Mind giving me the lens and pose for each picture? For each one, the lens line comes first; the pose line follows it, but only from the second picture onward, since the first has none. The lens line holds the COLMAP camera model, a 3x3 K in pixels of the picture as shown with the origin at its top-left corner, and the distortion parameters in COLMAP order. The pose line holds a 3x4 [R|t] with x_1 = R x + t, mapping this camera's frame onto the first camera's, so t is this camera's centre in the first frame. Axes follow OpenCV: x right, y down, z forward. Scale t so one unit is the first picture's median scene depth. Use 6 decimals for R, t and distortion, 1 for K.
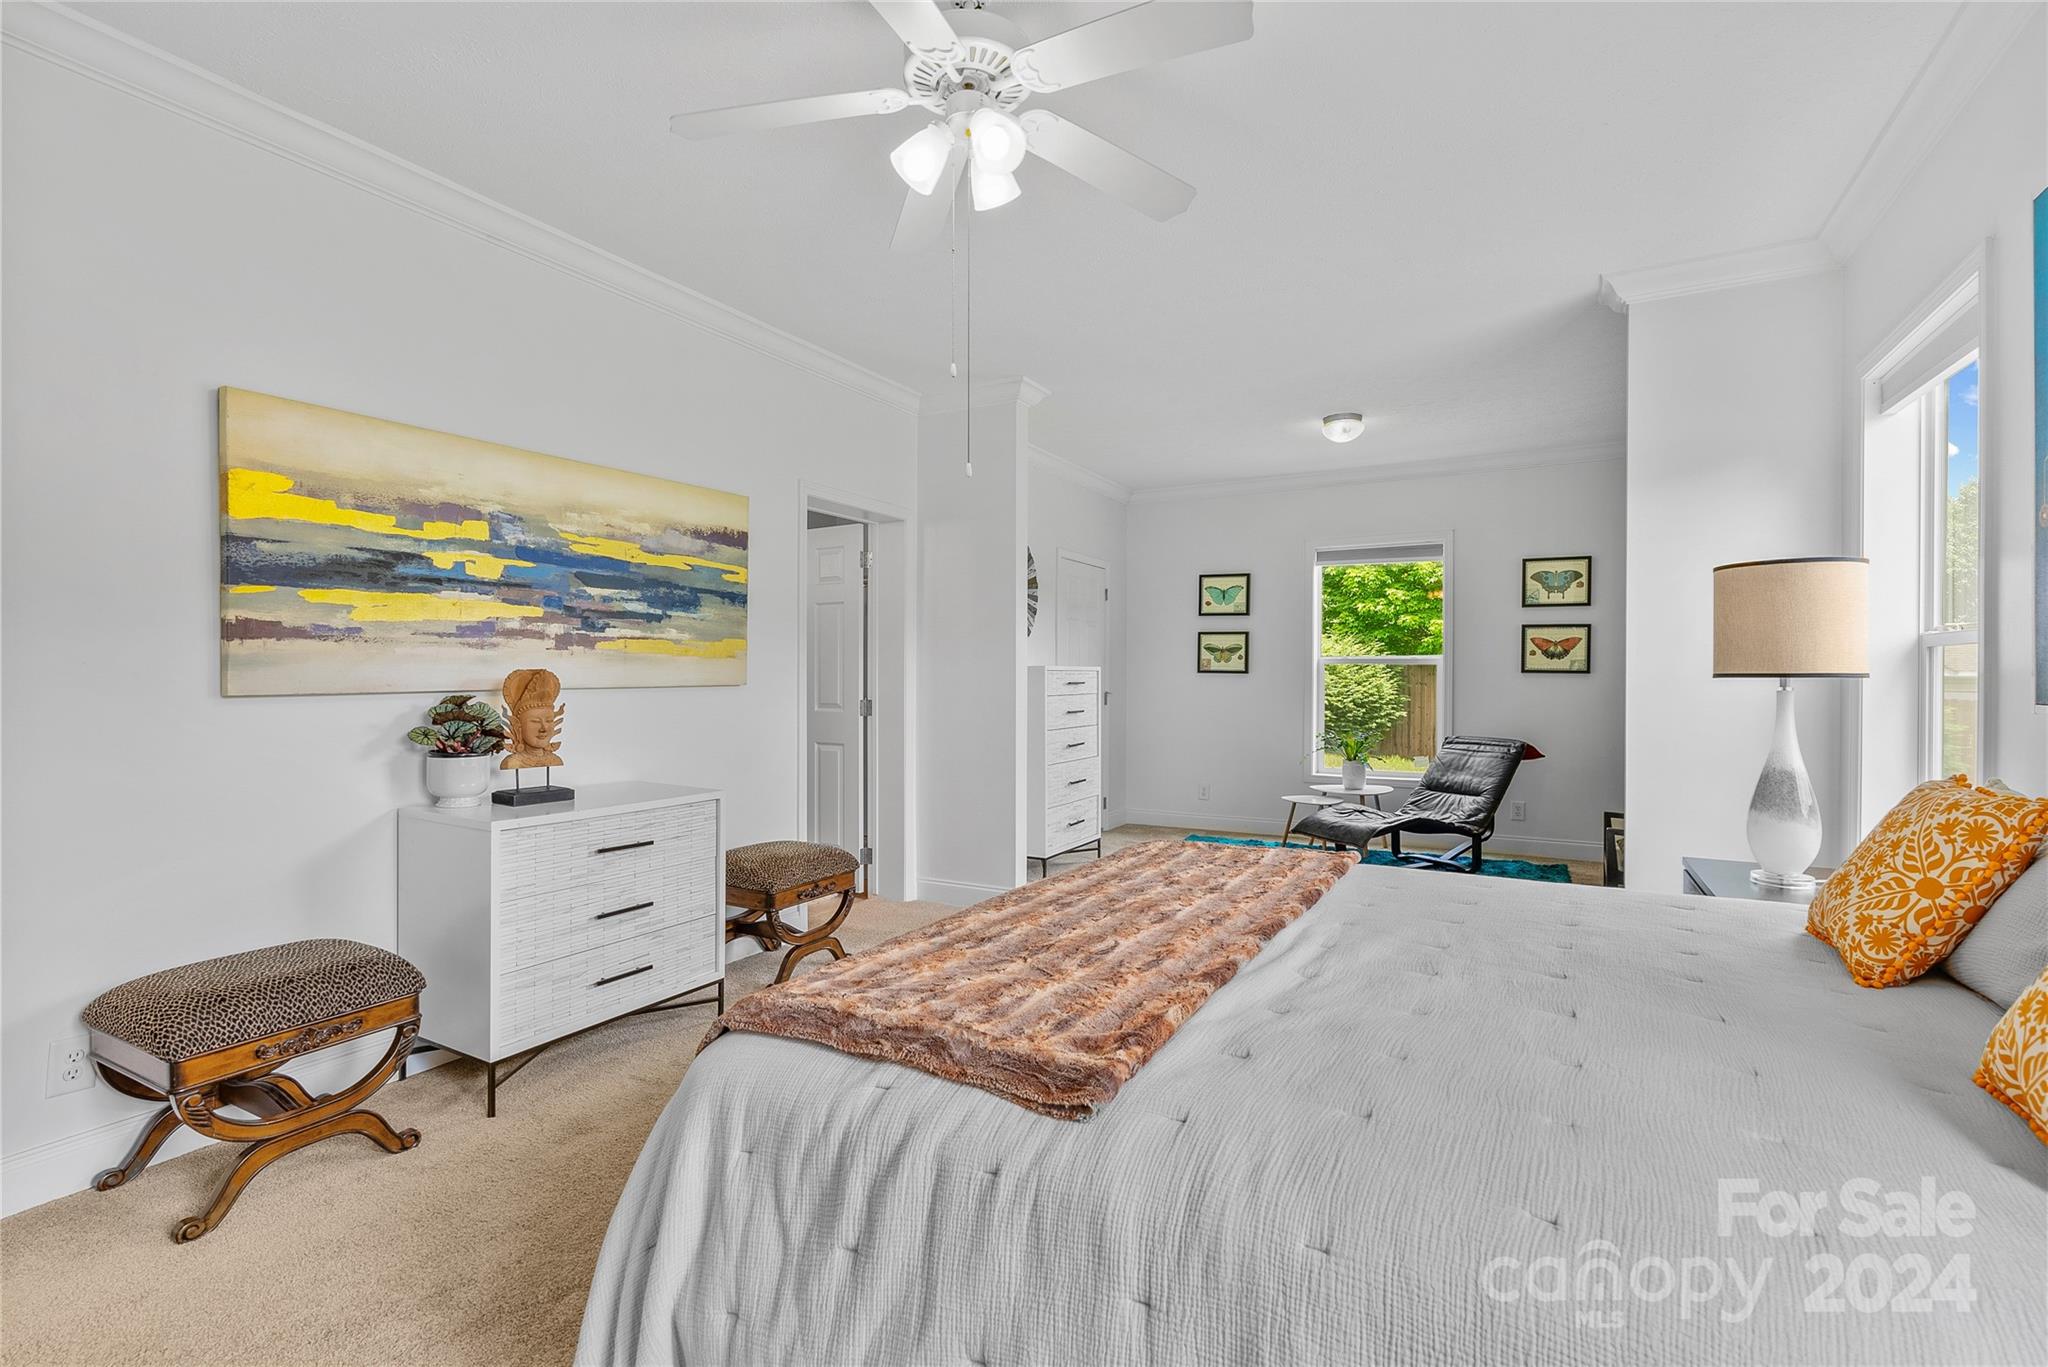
lens RADIAL K [[943.1, 0, 1028.9], [0, 943.1, 685.5], [0, 0, 1]] dist [-0.010602, 0.001357]
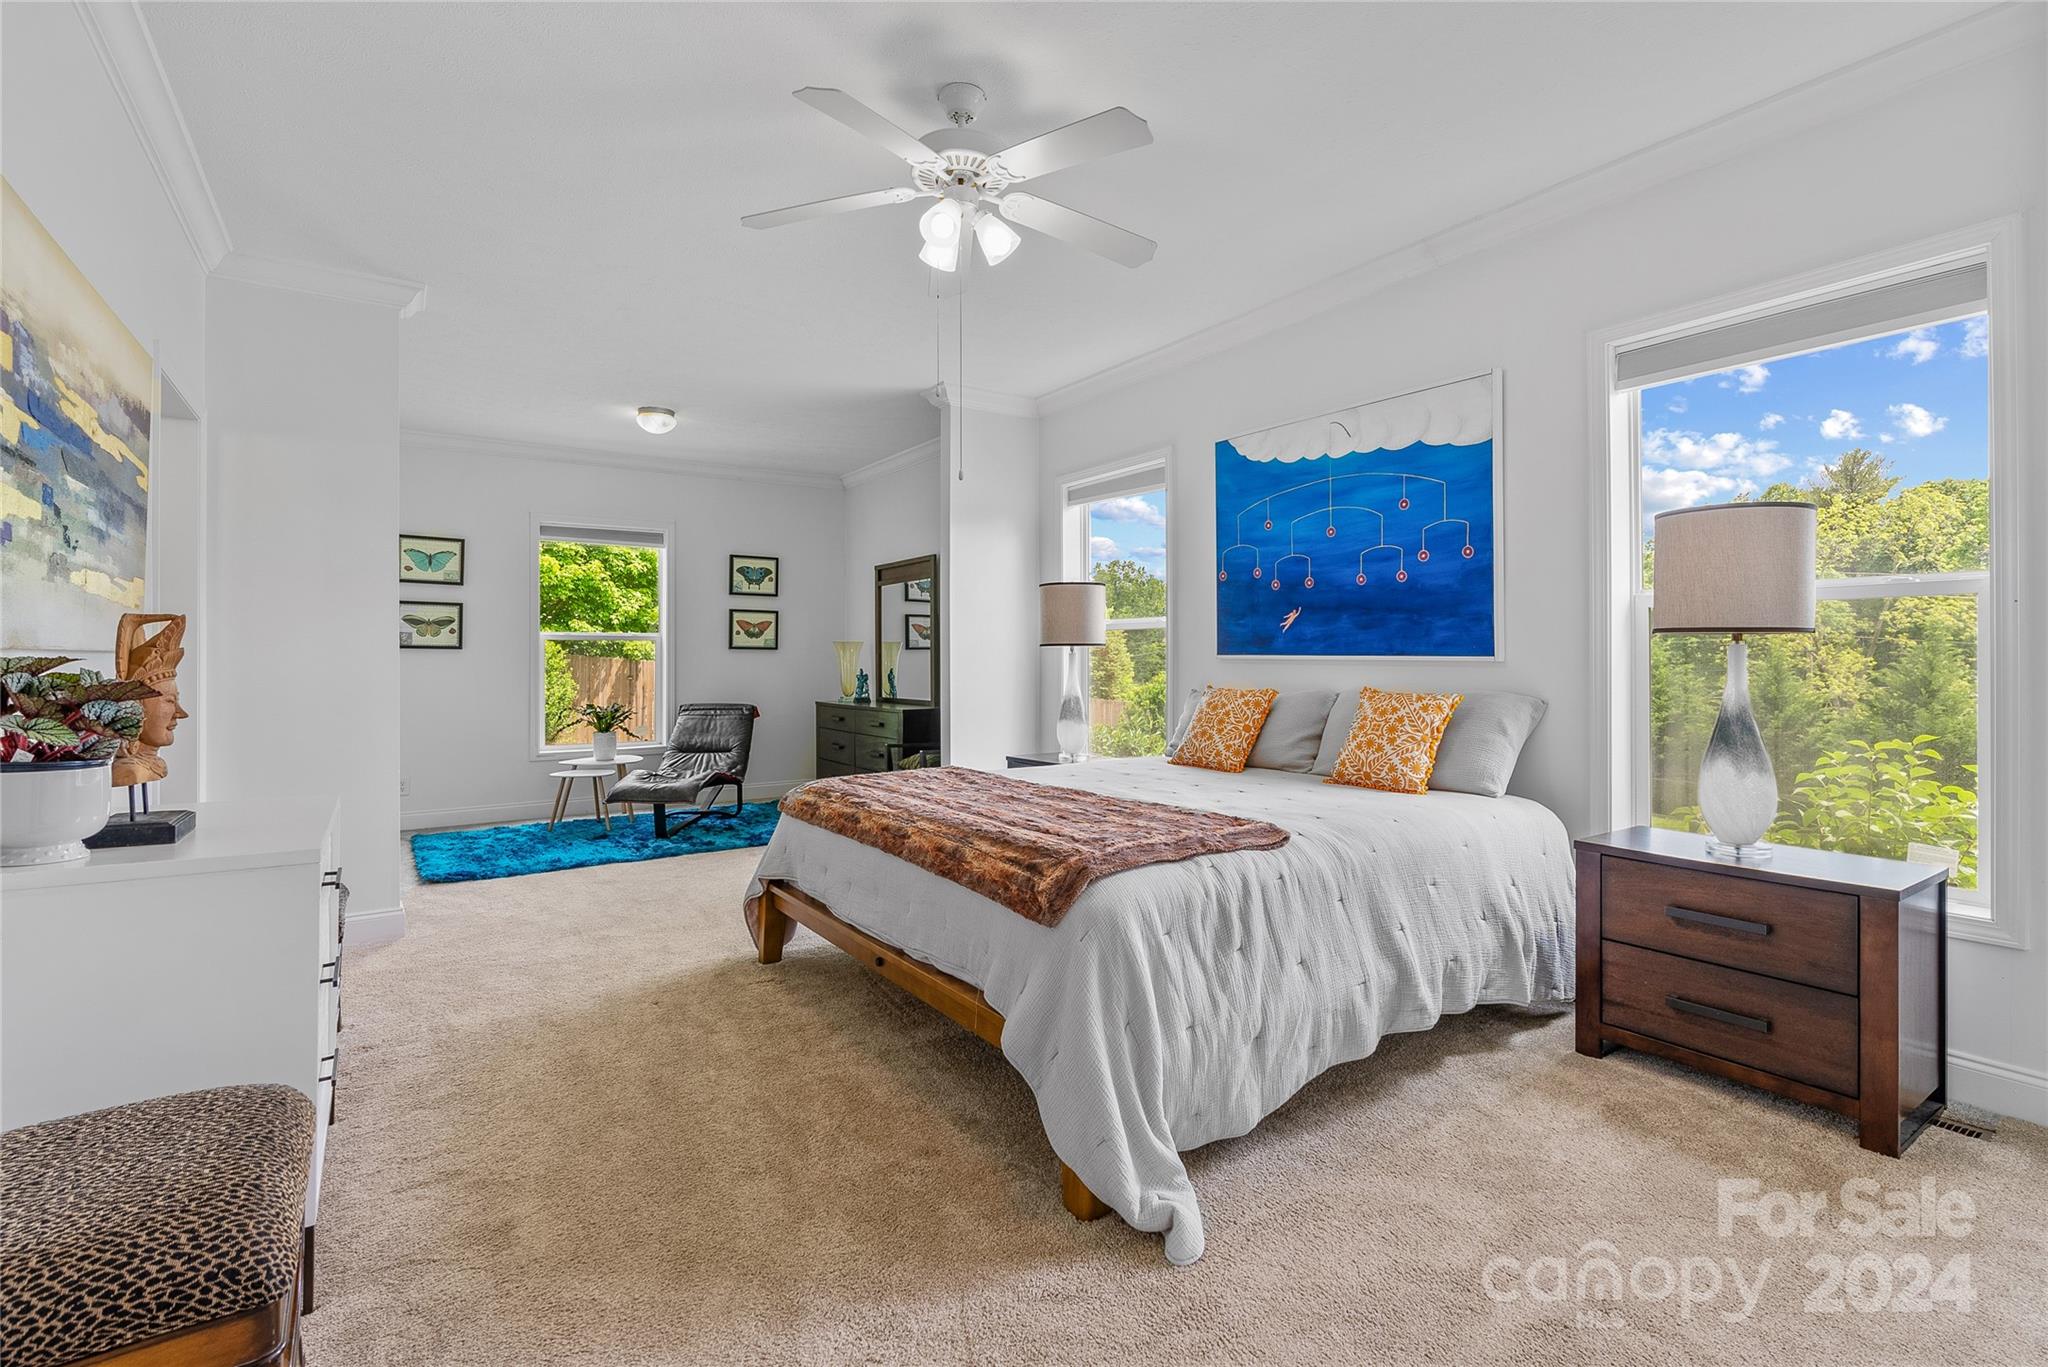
lens RADIAL K [[928.7, 0, 1064.8], [0, 928.7, 674.1], [0, 0, 1]] dist [-0.012068, 0.000450]
pose [[0.425557, -0.017896, 0.904755, -0.379071], [0.015299, 0.999804, 0.012580, 0.010429], [-0.904802, 0.008489, 0.425747, 0.108640]]
